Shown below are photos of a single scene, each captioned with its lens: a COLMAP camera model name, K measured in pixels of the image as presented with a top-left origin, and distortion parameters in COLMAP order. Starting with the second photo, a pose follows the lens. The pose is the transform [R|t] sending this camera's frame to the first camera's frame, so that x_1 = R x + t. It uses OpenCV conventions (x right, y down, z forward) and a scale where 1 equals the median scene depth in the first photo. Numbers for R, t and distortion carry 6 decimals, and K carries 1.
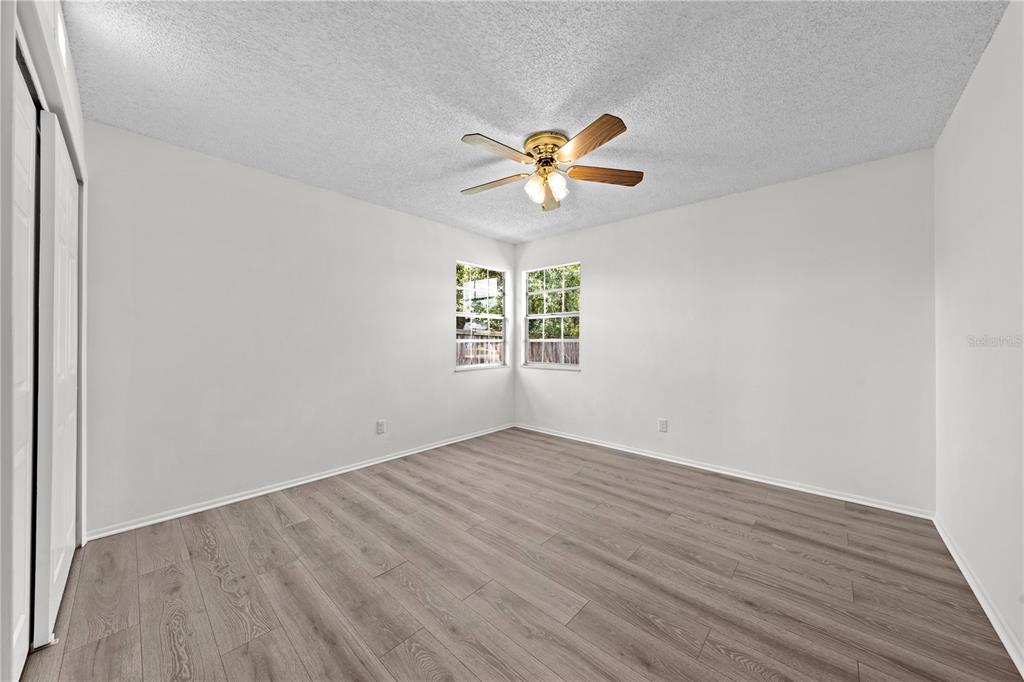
lens RADIAL K [[353.5, 0, 515.9], [0, 353.5, 335.7], [0, 0, 1]] dist [0.001763, -0.000191]
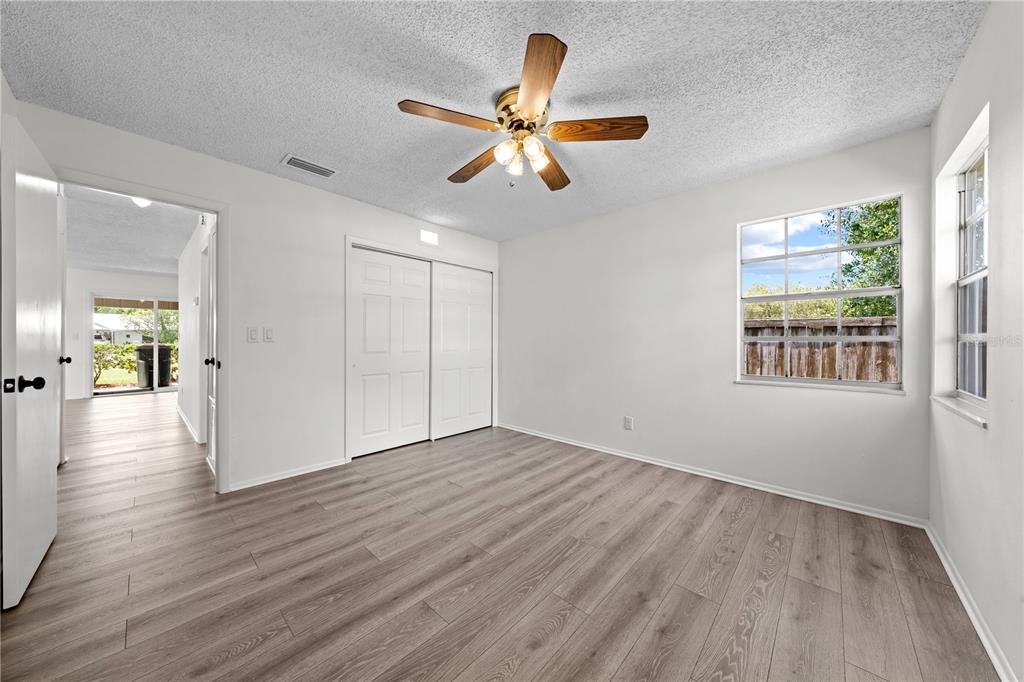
lens RADIAL K [[344.1, 0, 521.0], [0, 344.1, 346.8], [0, 0, 1]] dist [0.000755, 0.000203]
pose [[-0.000535, 0.018672, -0.999826, 0.806390], [0.013432, 0.999736, 0.018663, 0.011384], [0.999910, -0.013420, -0.000786, 0.890031]]
